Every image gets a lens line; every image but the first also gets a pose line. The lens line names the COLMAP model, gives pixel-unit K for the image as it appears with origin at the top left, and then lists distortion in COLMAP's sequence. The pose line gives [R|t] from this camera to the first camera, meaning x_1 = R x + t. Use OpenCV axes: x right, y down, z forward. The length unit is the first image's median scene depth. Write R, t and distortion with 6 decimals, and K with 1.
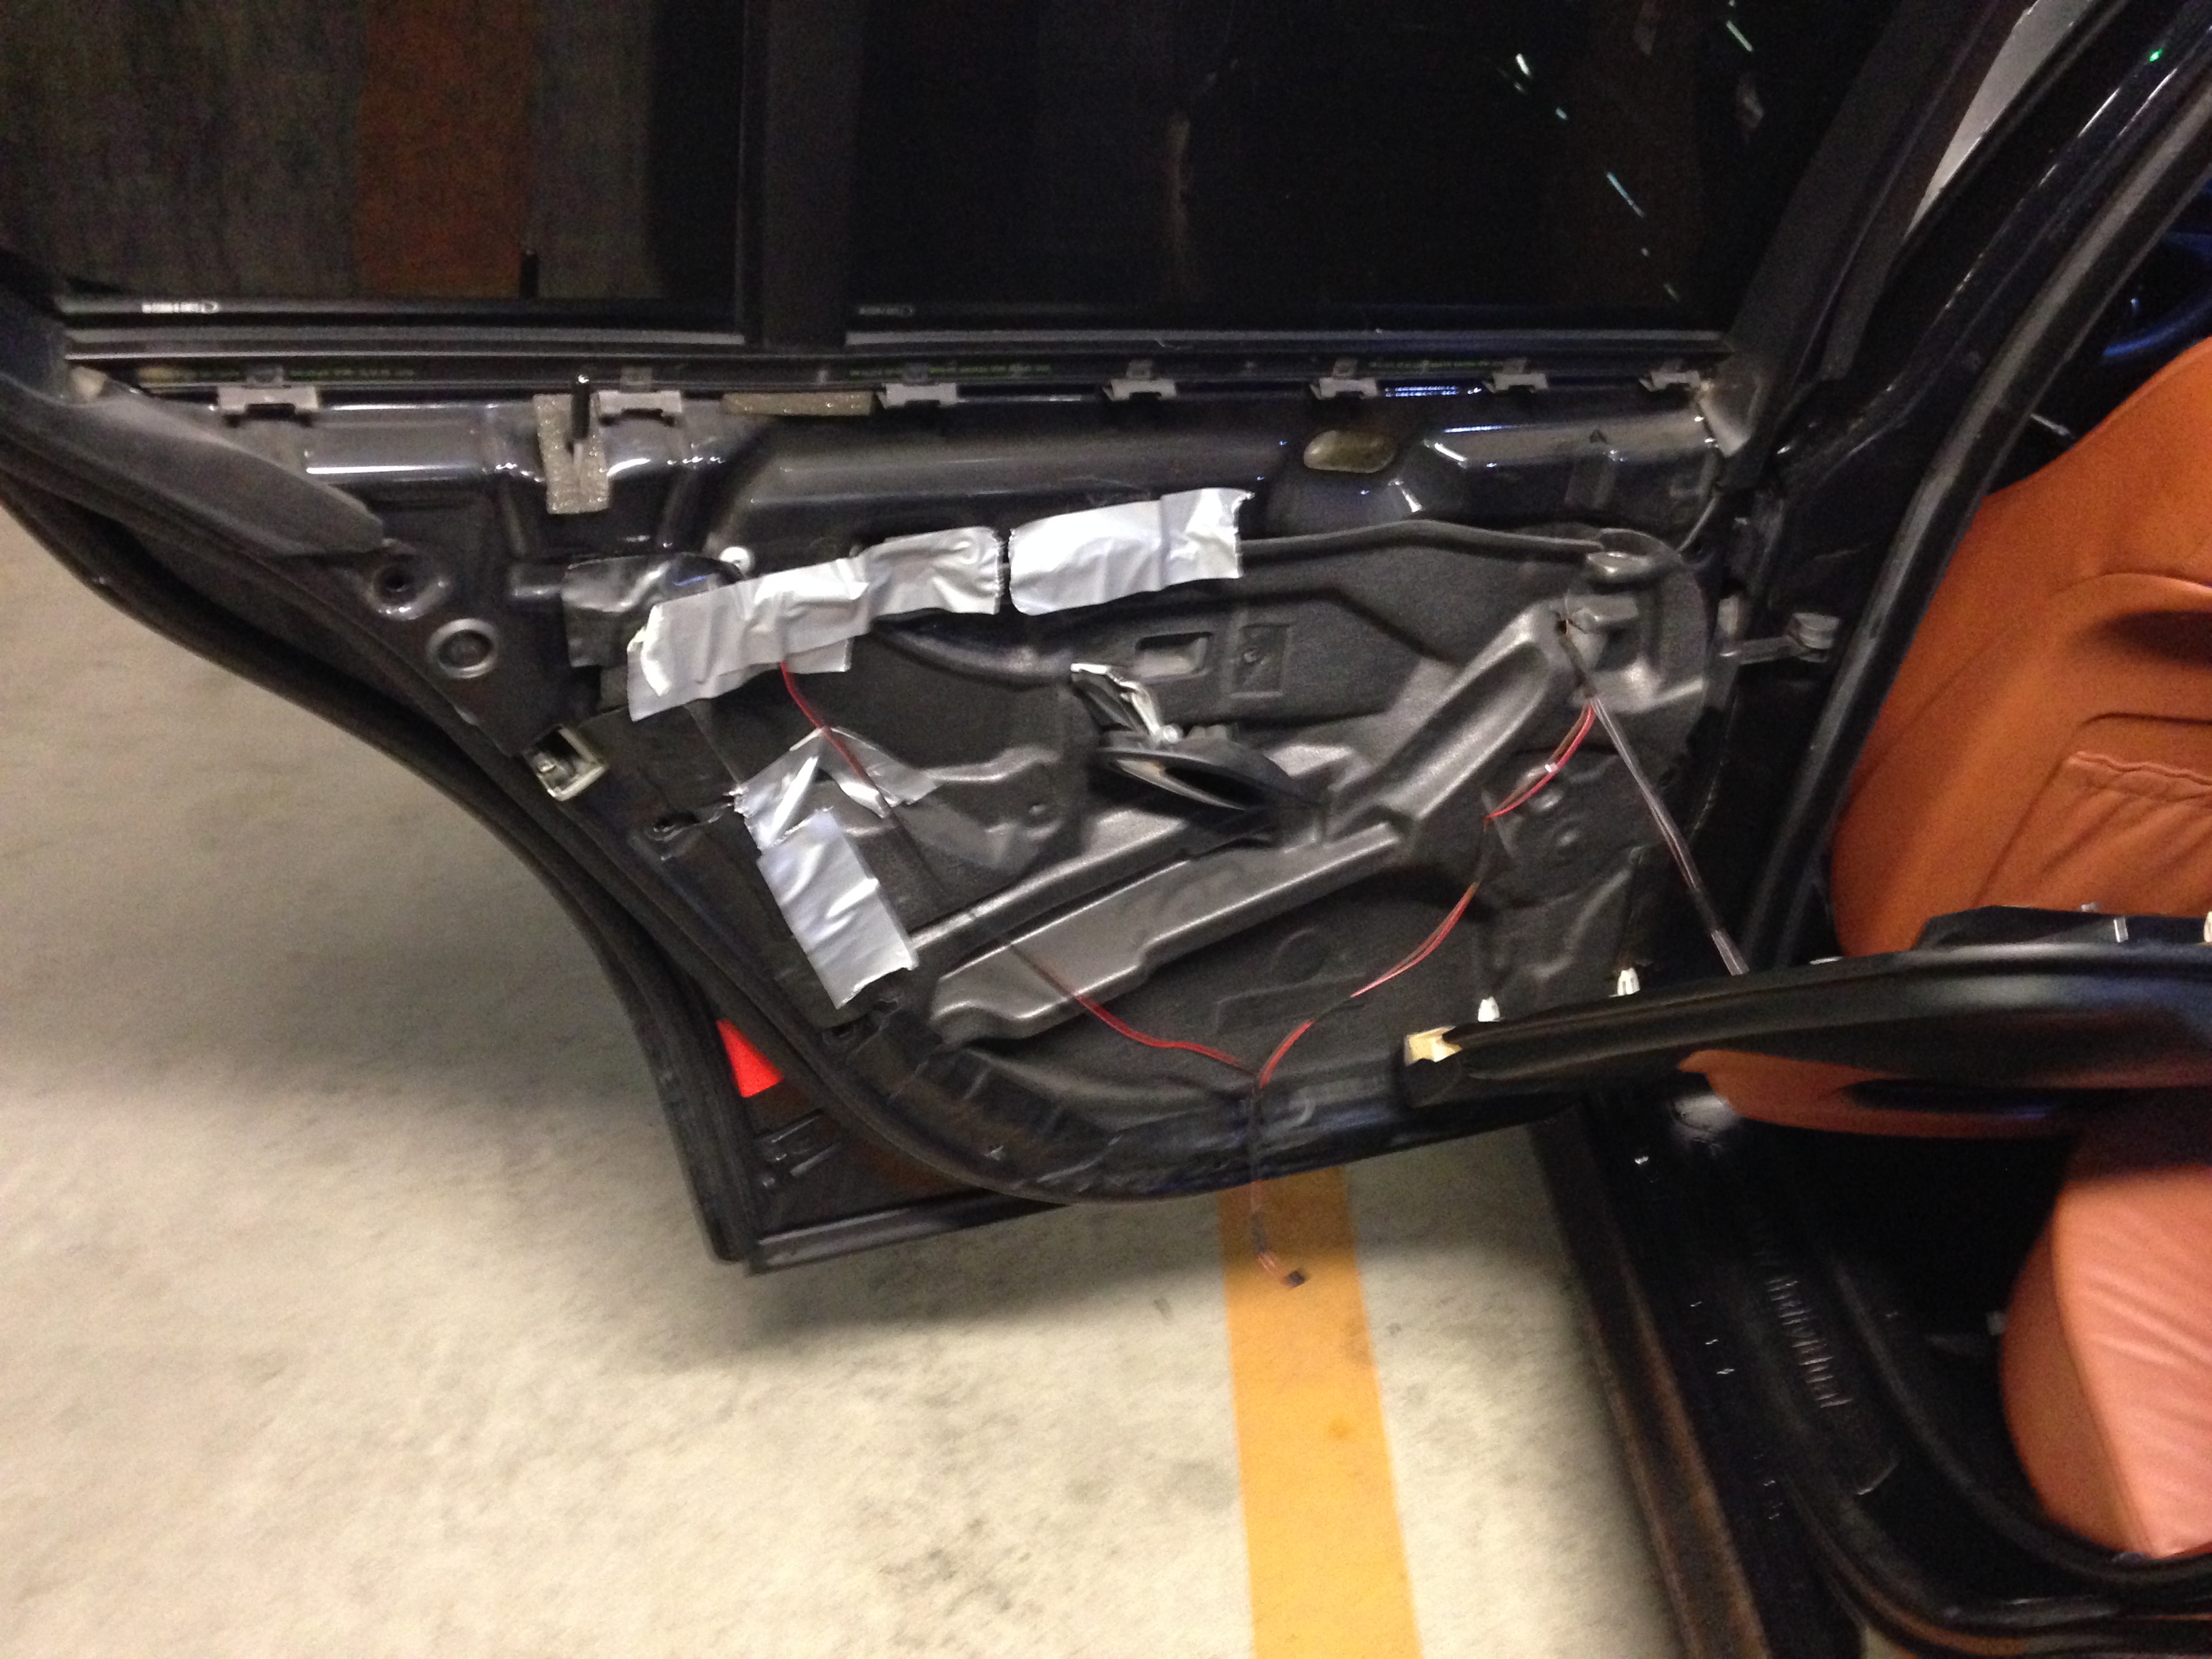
lens RADIAL K [[2107.3, 0, 1140.3], [0, 2107.3, 834.4], [0, 0, 1]] dist [0.164783, -0.297249]
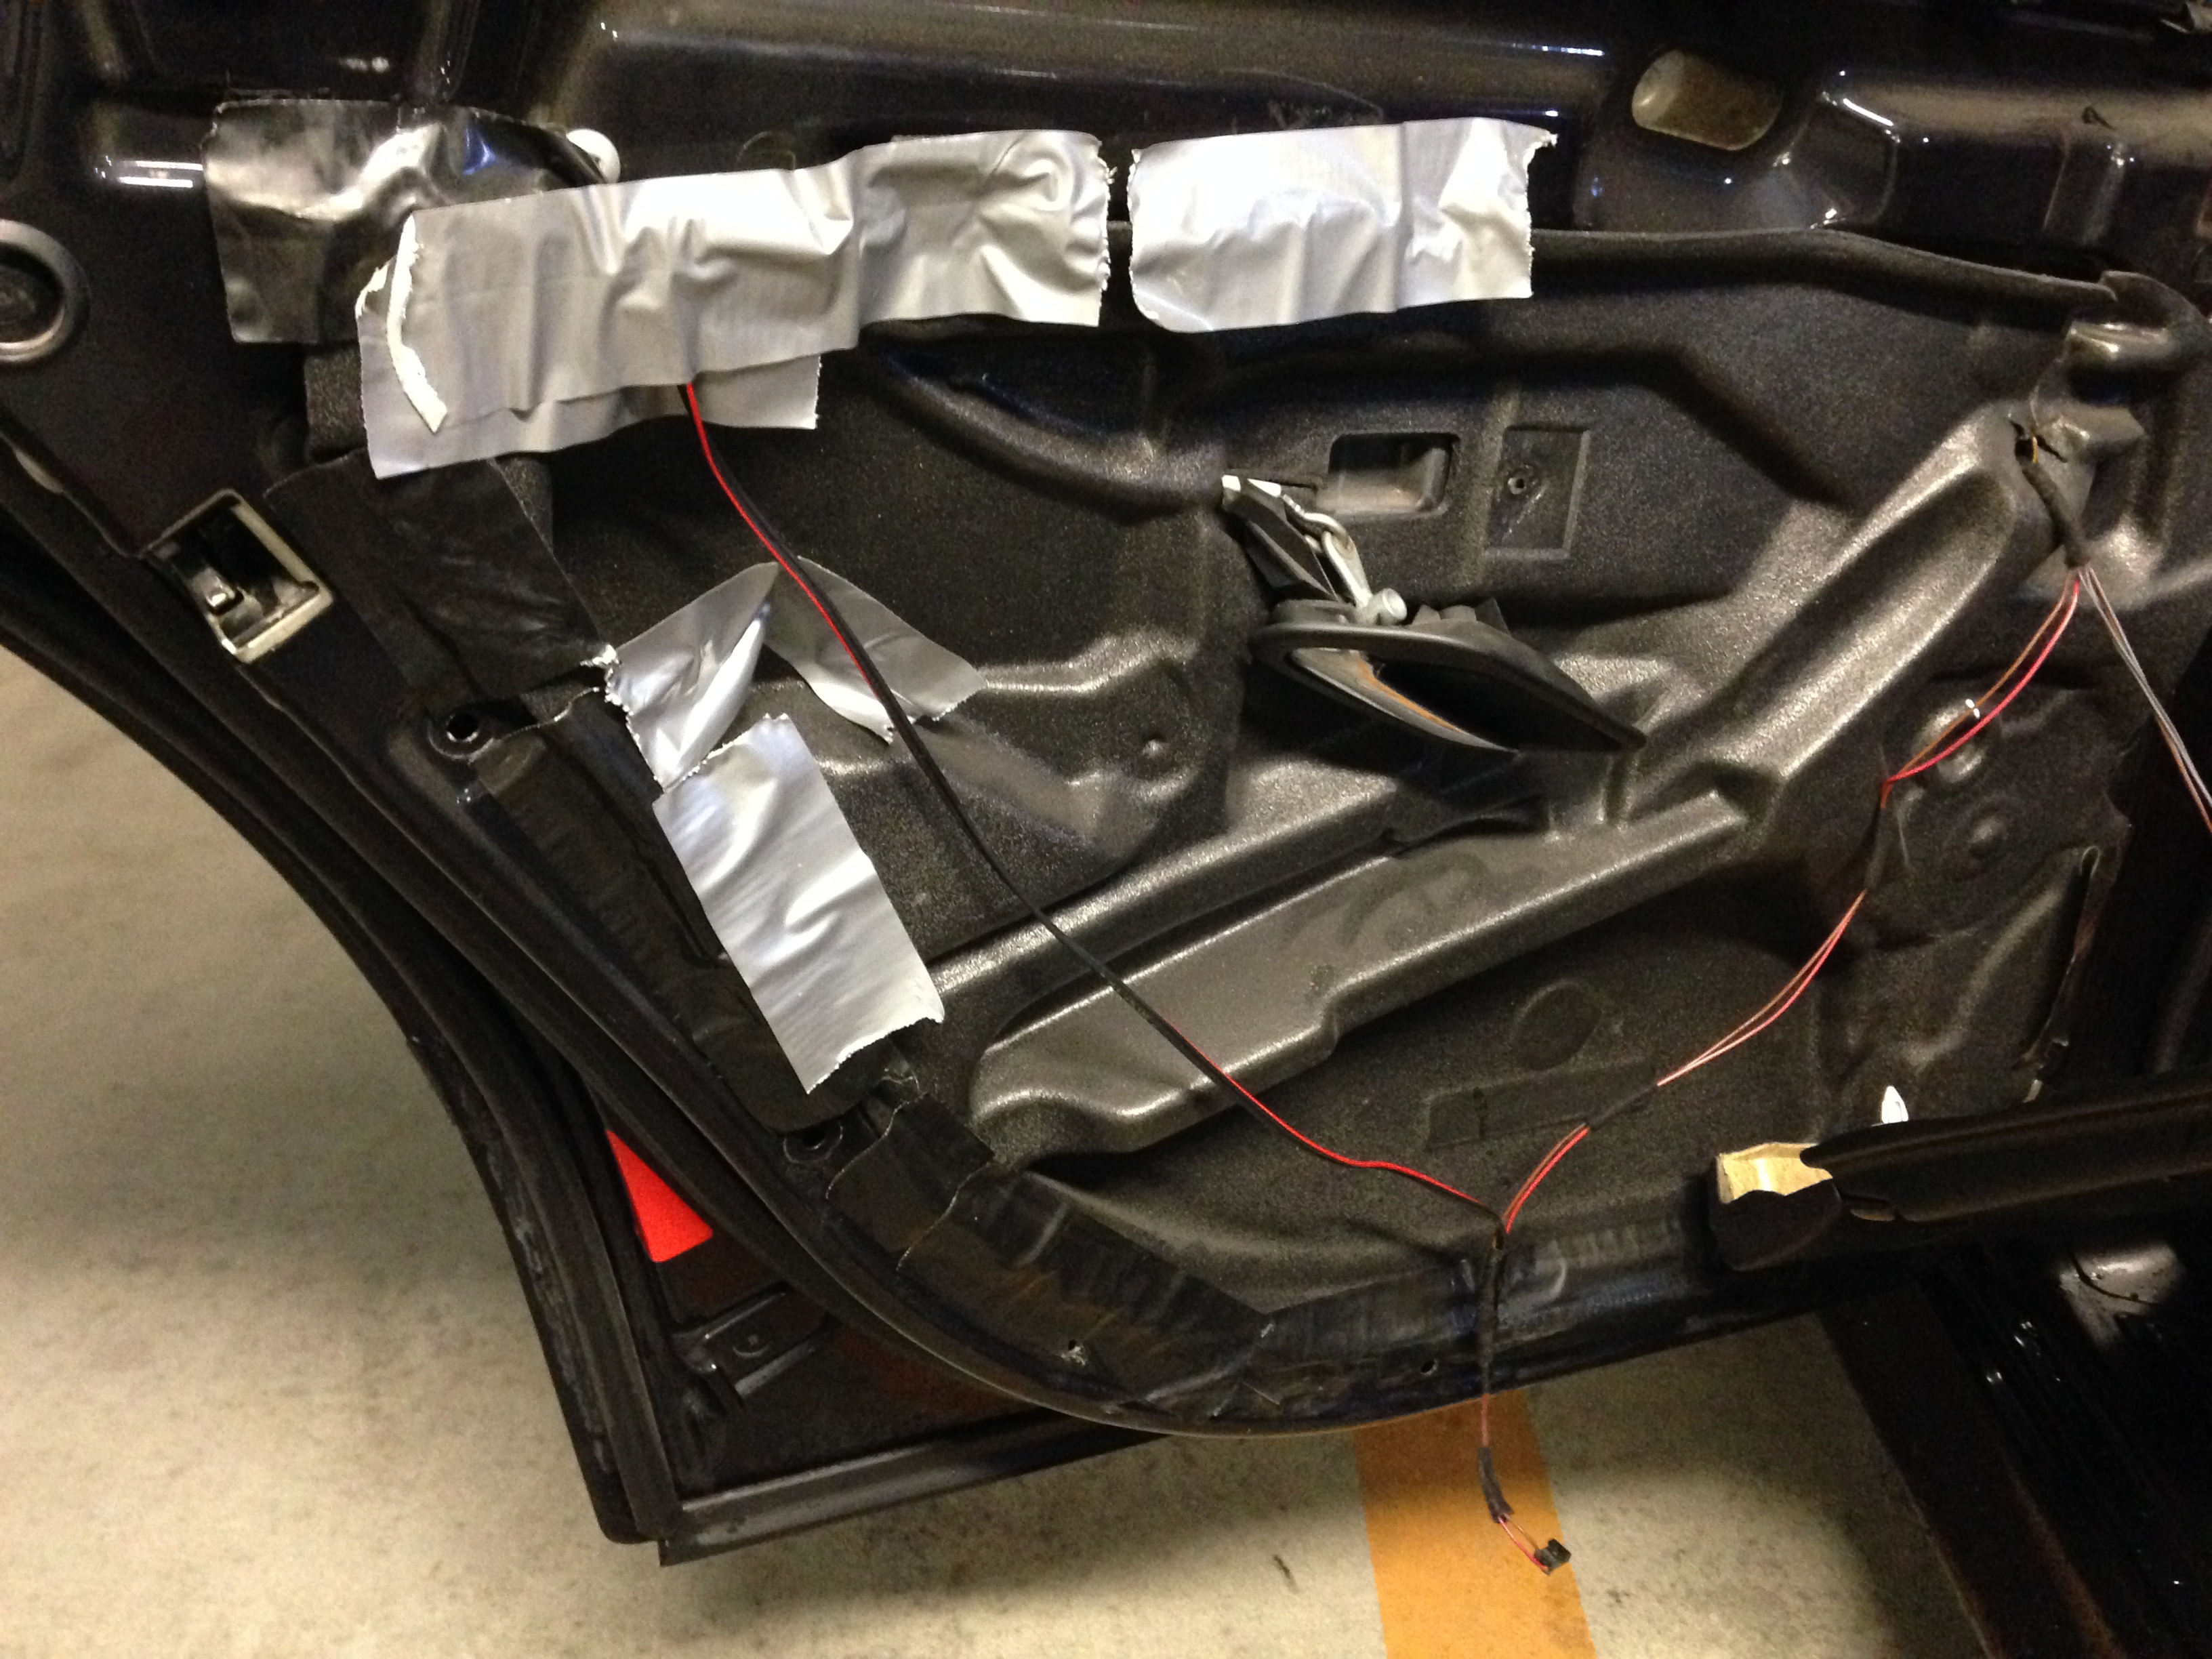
lens RADIAL K [[2107.3, 0, 1140.3], [0, 2107.3, 834.4], [0, 0, 1]] dist [0.164783, -0.297249]
pose [[0.999938, -0.011015, 0.001592, -0.051861], [0.011106, 0.996865, -0.078341, 0.054701], [-0.000724, 0.078354, 0.996925, 0.412399]]
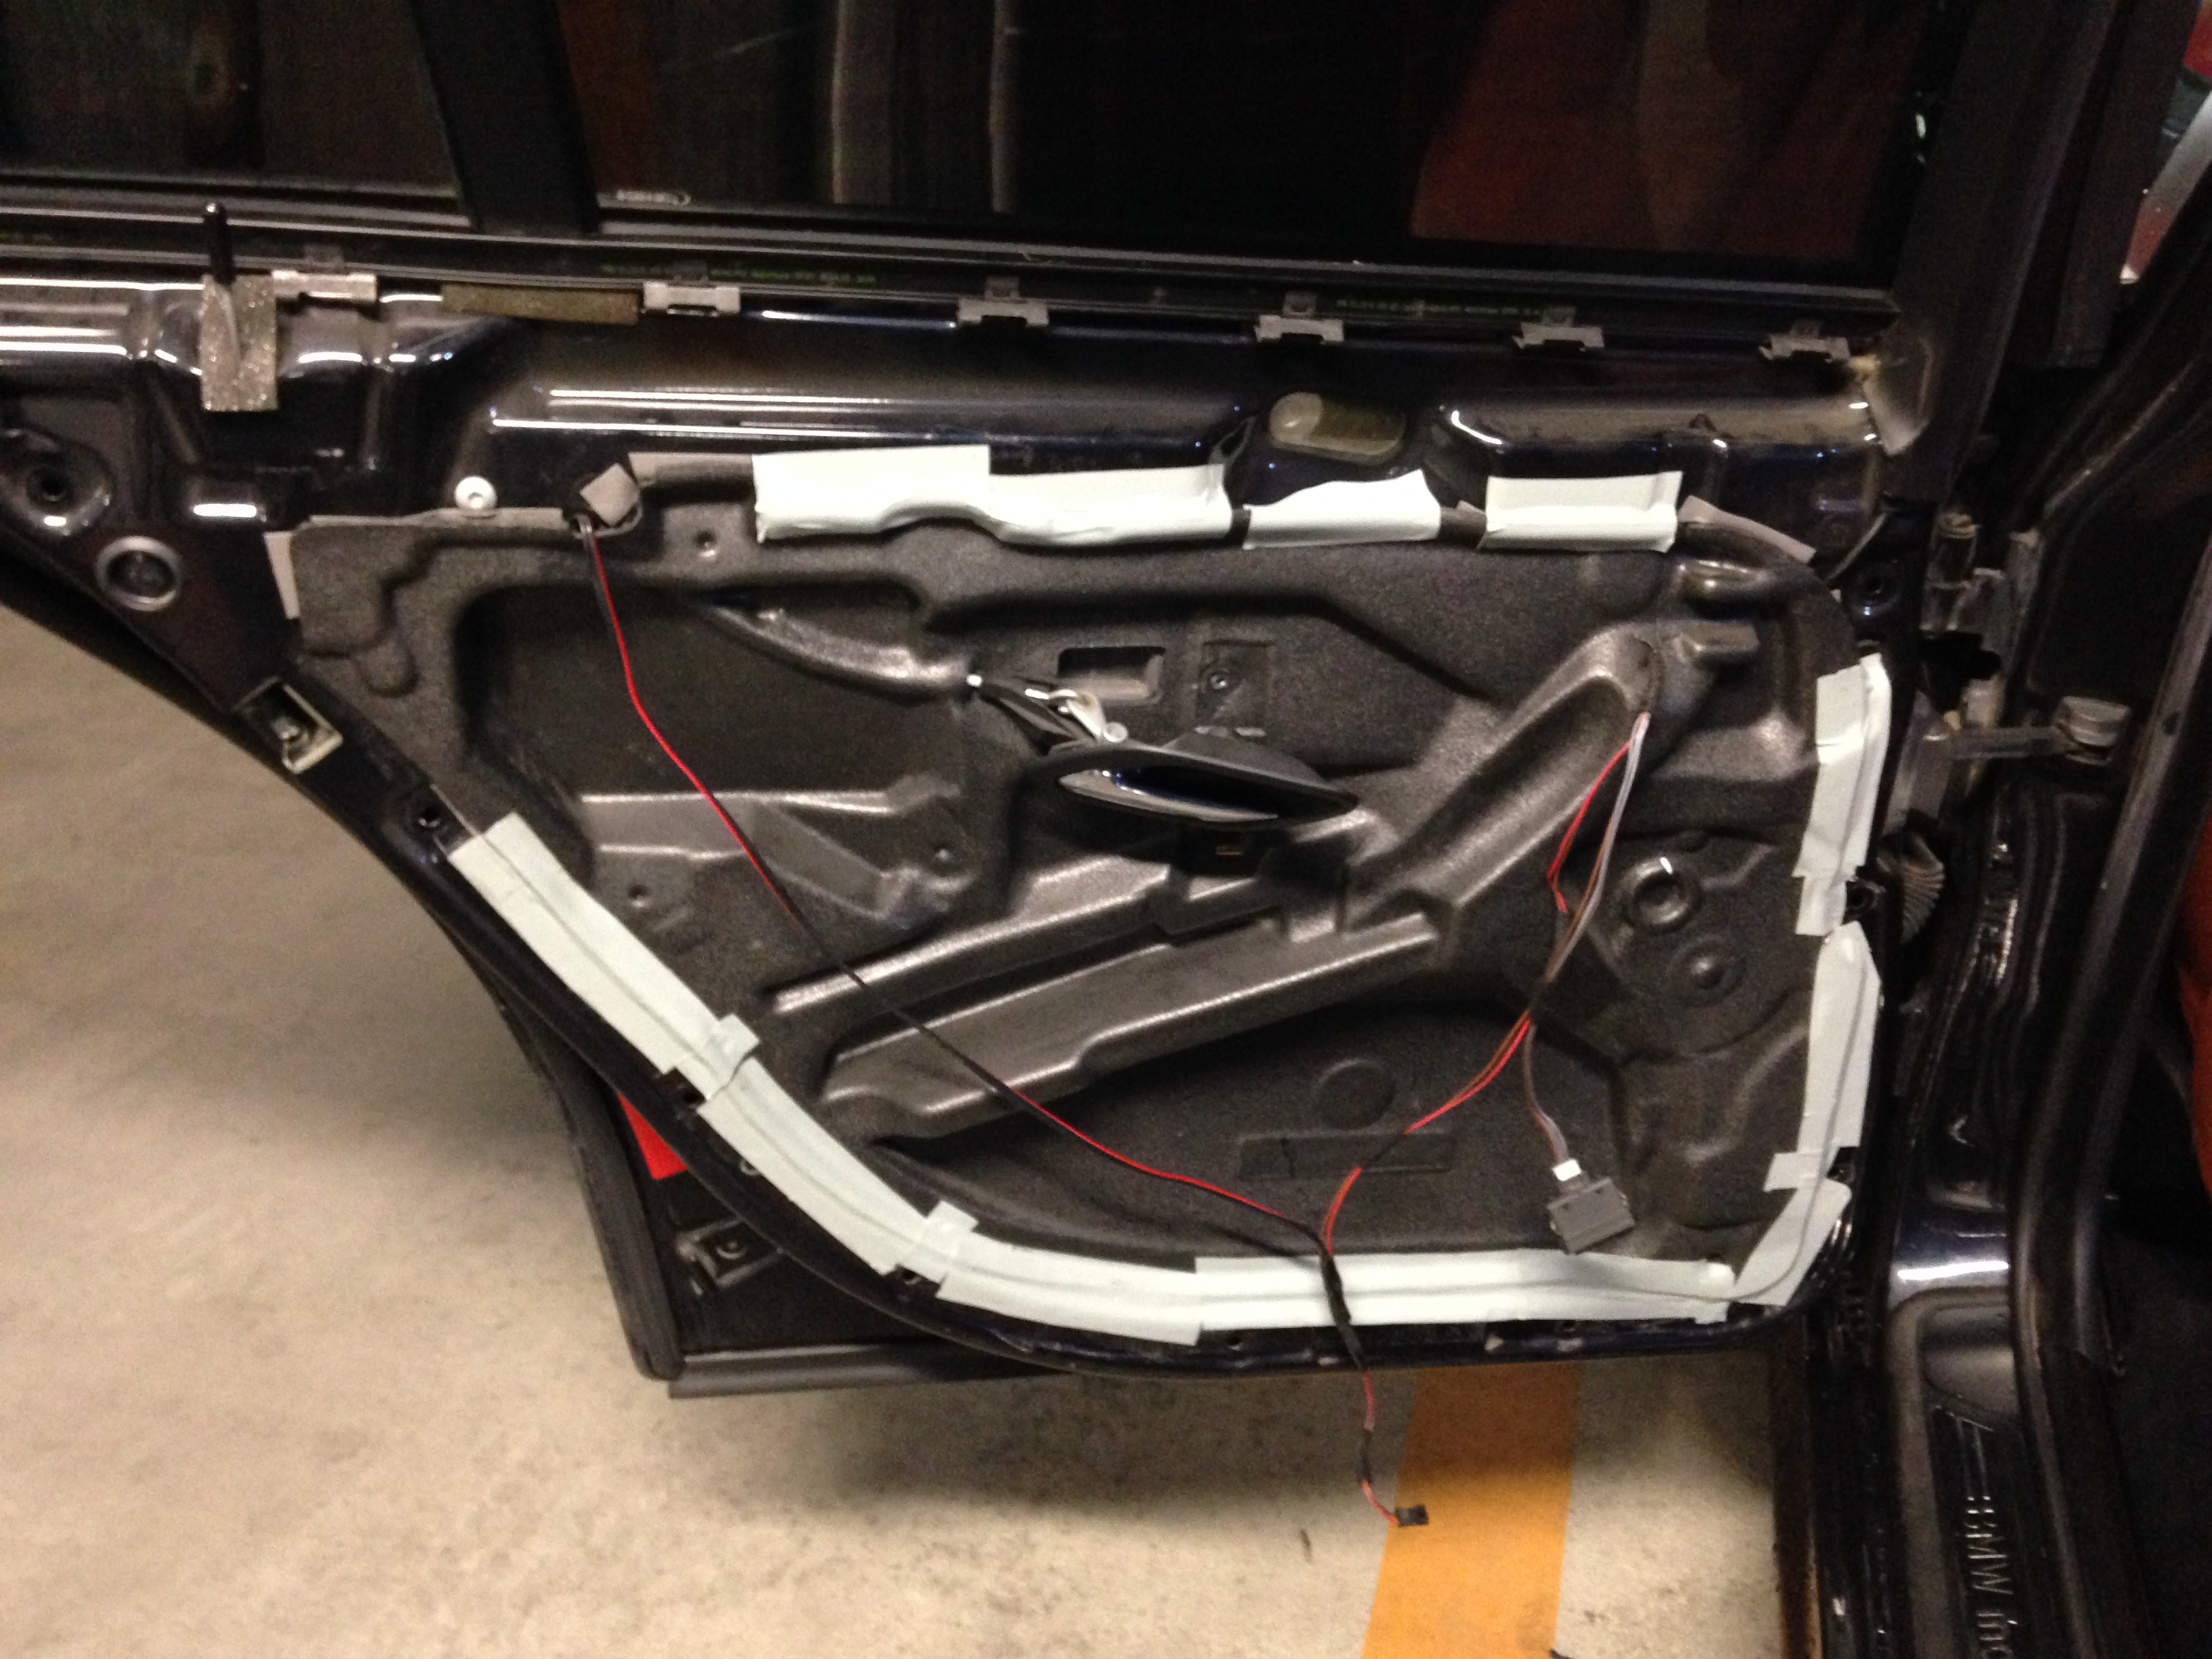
lens RADIAL K [[2126.0, 0, 1108.6], [0, 2126.0, 797.5], [0, 0, 1]] dist [0.158054, -0.291988]
pose [[0.954960, 0.058524, -0.290906, 0.241822], [-0.090727, 0.990997, -0.098461, 0.040626], [0.282524, 0.120419, 0.951672, 0.221825]]
